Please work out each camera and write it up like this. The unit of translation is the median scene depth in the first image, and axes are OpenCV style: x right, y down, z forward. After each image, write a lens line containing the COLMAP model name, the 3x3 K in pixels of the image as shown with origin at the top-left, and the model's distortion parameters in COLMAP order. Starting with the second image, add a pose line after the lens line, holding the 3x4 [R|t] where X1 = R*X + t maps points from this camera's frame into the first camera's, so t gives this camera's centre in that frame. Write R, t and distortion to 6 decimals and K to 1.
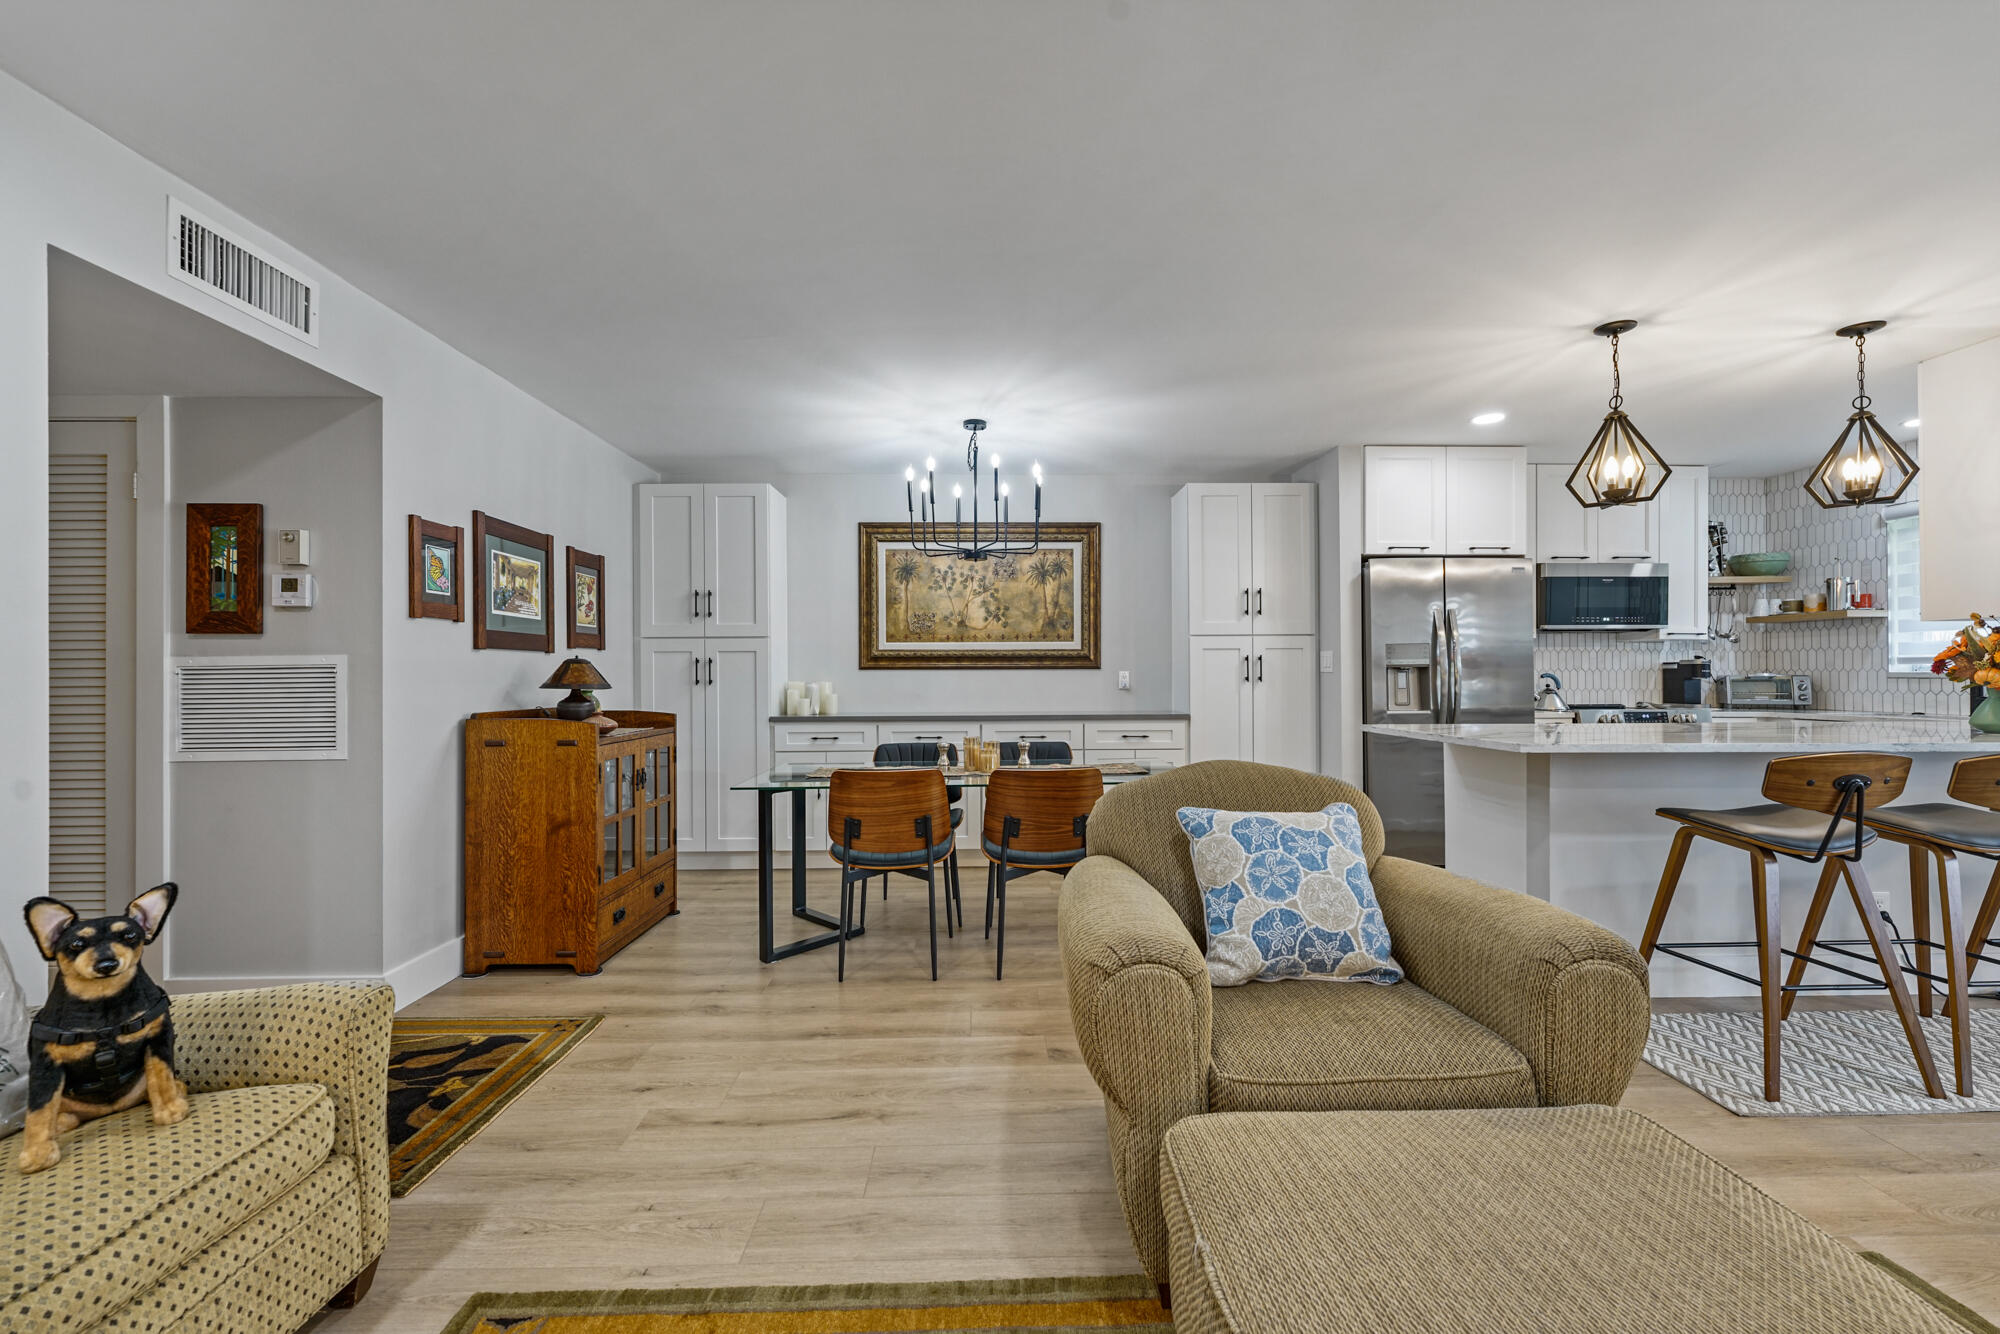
lens RADIAL K [[811.3, 0, 991.5], [0, 811.3, 668.7], [0, 0, 1]] dist [-0.002113, 0.000484]
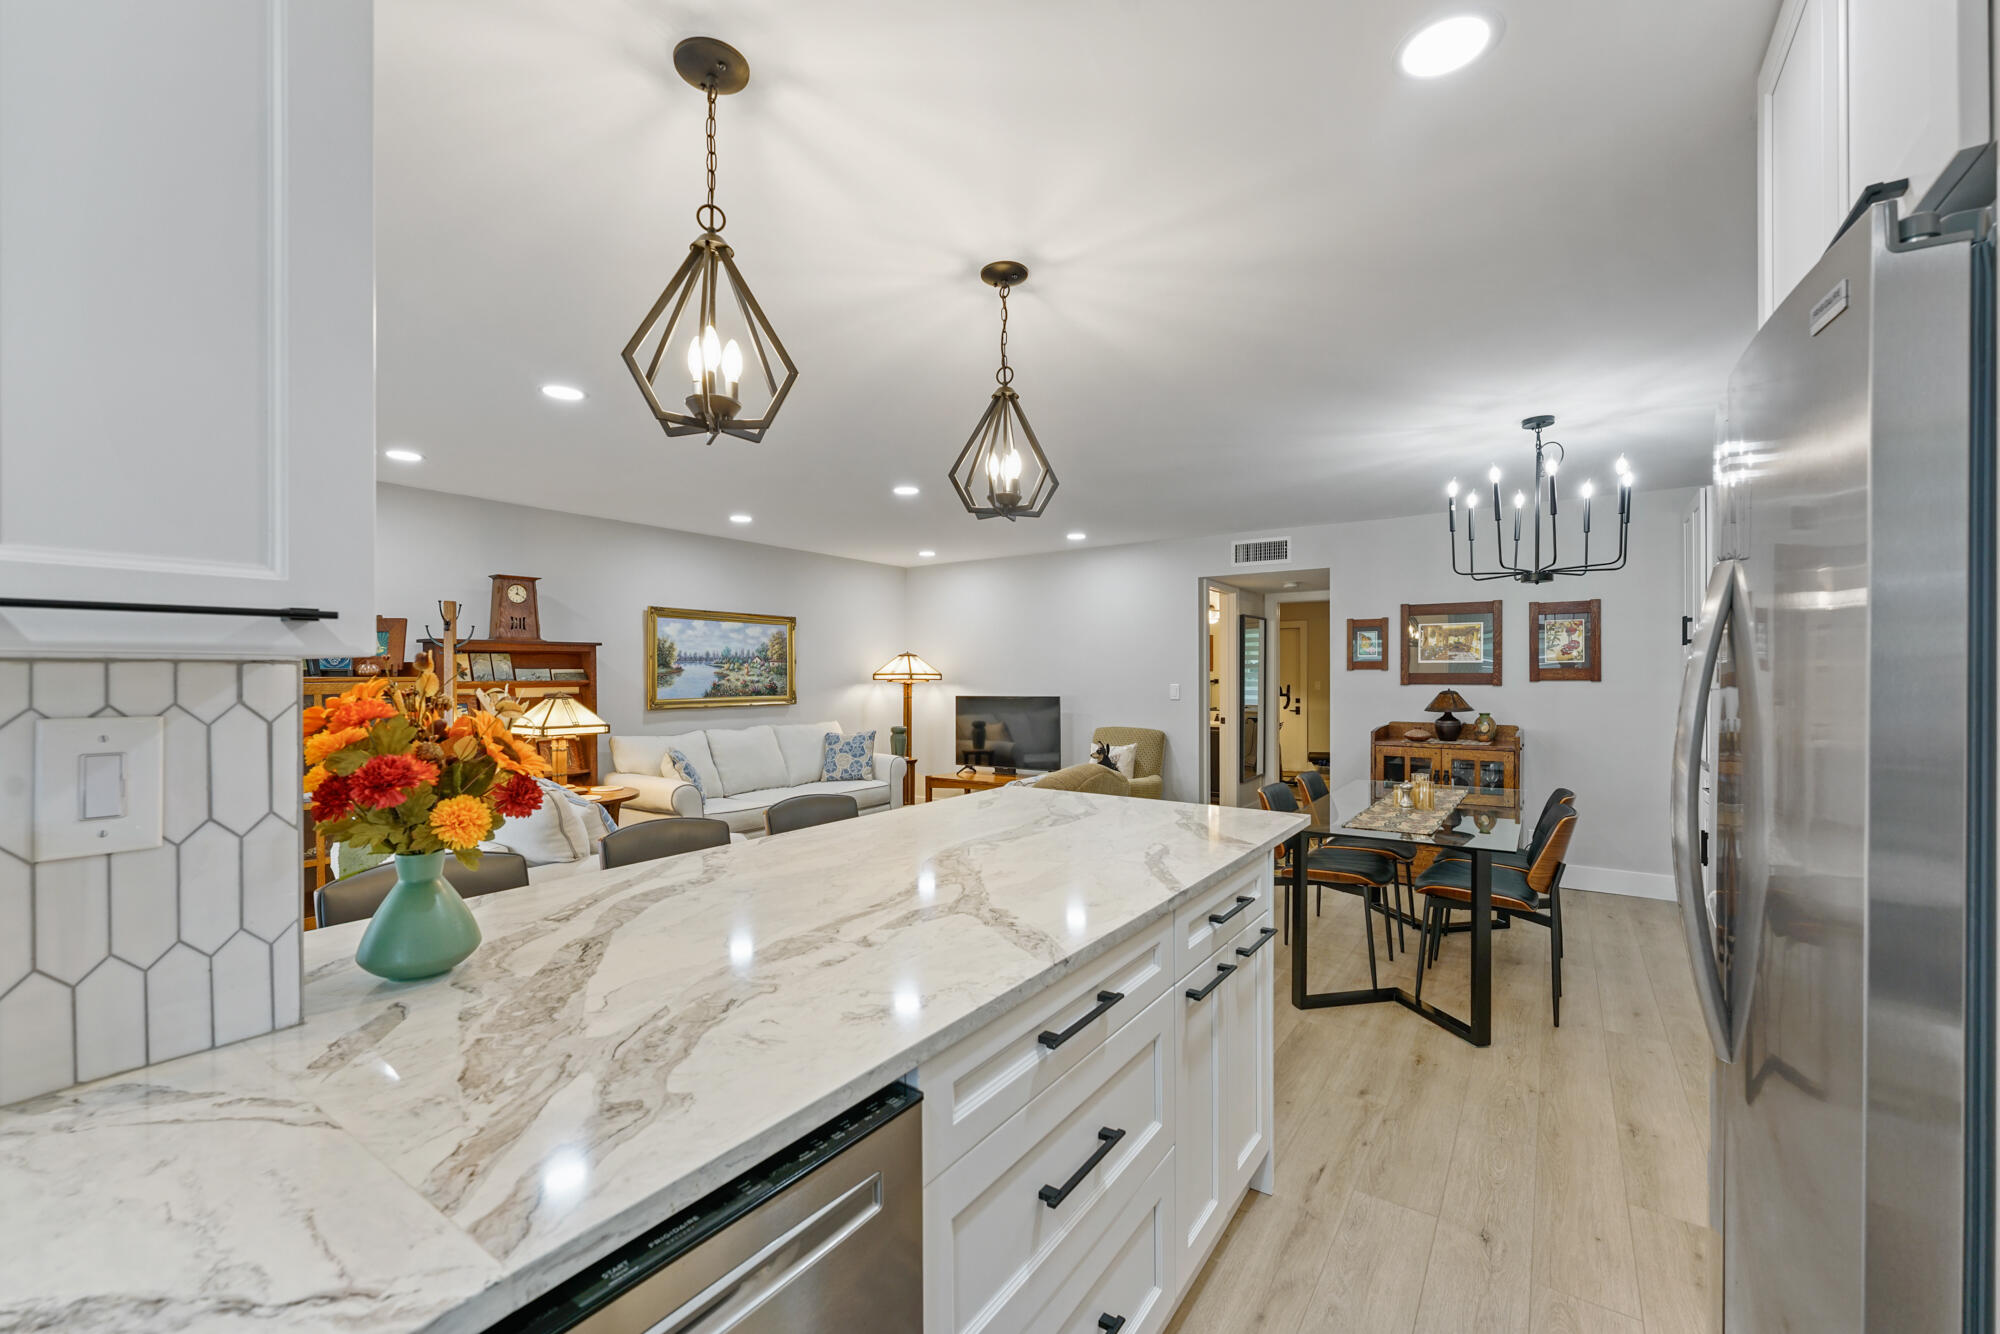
lens RADIAL K [[811.3, 0, 999.5], [0, 811.3, 680.2], [0, 0, 1]] dist [-0.002113, 0.000484]
pose [[-0.583222, 0.010772, -0.812242, 0.792987], [0.009385, 0.999935, 0.006522, -0.033513], [0.812259, -0.003819, -0.583285, 0.821611]]
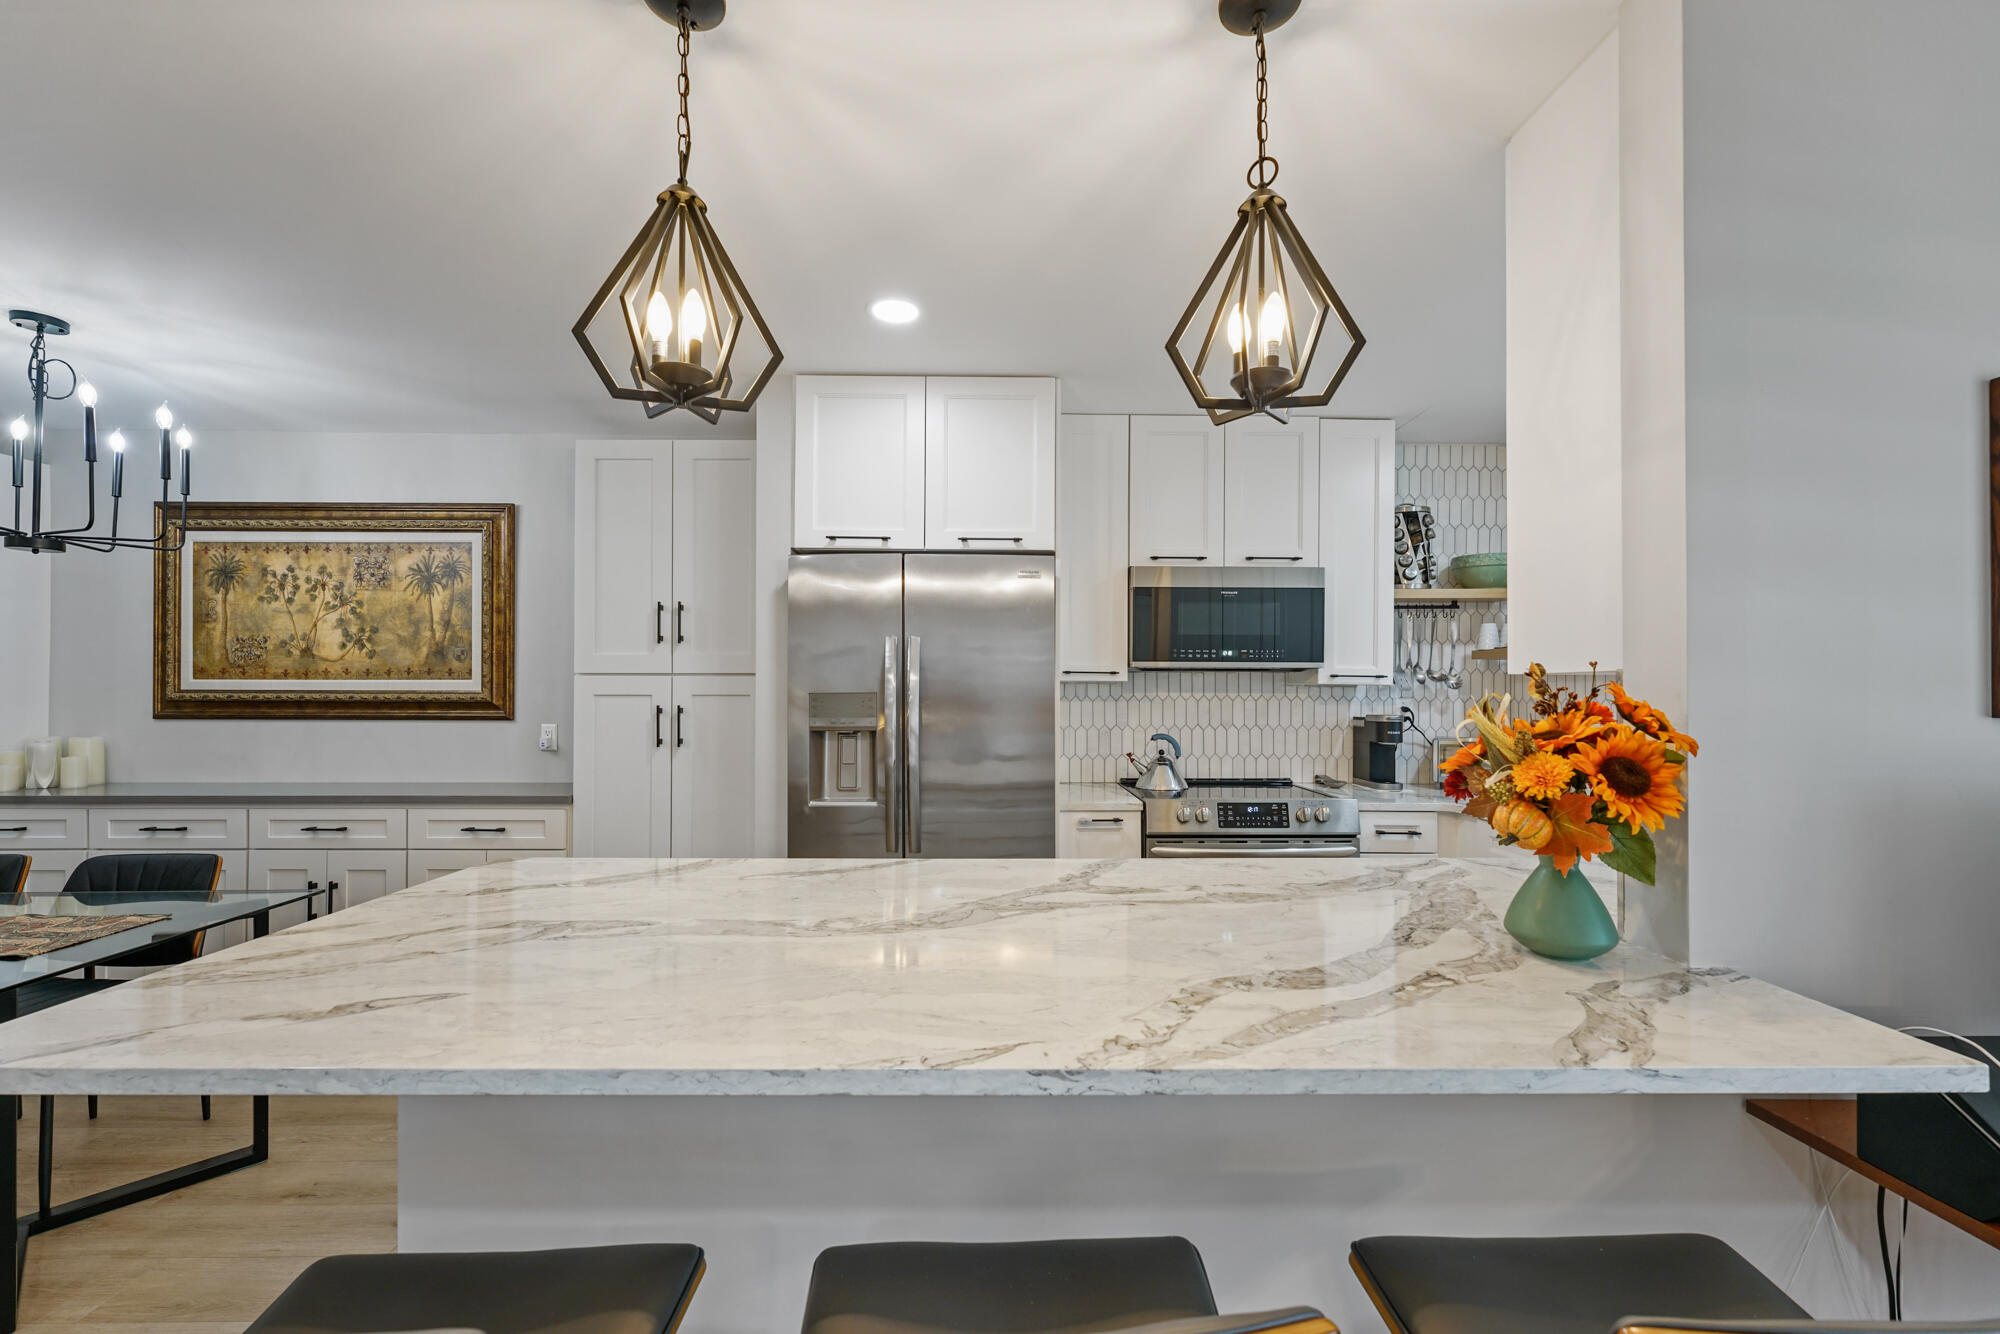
lens RADIAL K [[811.3, 0, 992.0], [0, 811.3, 684.1], [0, 0, 1]] dist [-0.002113, 0.000484]
pose [[0.999933, 0.007184, -0.009125, 0.543067], [-0.007188, 0.999974, -0.000406, -0.032688], [0.009122, 0.000471, 0.999958, 0.329113]]
